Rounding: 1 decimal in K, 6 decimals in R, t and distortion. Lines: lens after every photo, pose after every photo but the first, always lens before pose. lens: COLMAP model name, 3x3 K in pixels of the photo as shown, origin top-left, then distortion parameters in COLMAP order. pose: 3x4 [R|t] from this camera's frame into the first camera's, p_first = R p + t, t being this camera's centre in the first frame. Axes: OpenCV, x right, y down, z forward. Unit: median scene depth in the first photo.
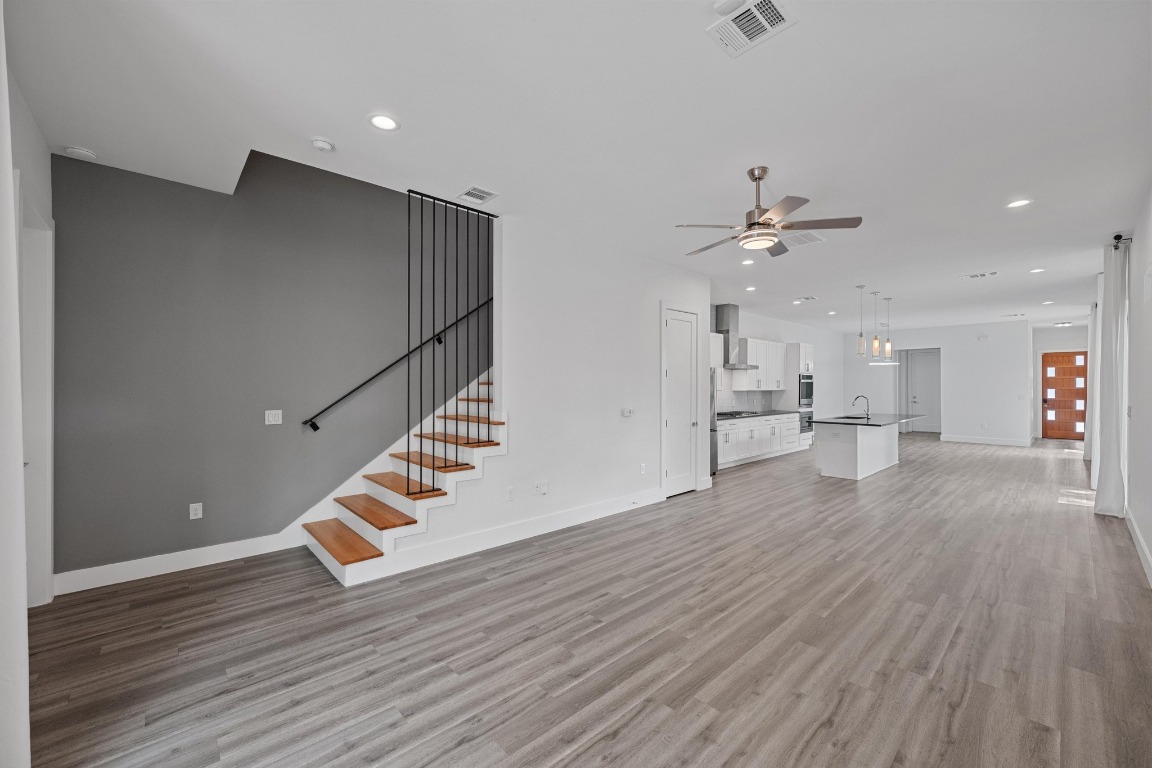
lens RADIAL K [[456.3, 0, 576.0], [0, 456.3, 384.0], [0, 0, 1]] dist [-0.001694, 0.000451]
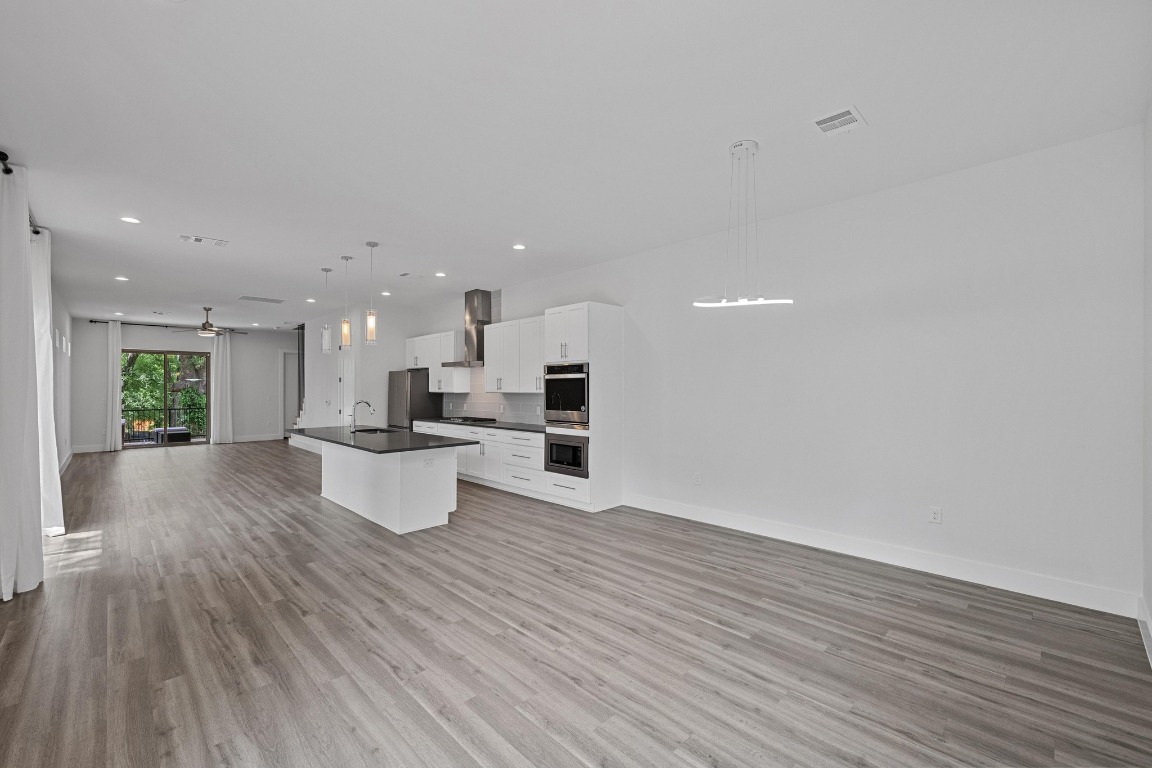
lens RADIAL K [[462.9, 0, 577.9], [0, 462.9, 381.3], [0, 0, 1]] dist [0.000191, -0.000248]
pose [[0.031482, 0.003107, -0.999499, 2.239874], [0.019639, 0.999800, 0.003727, -0.007780], [0.999311, -0.019746, 0.031415, 2.143984]]
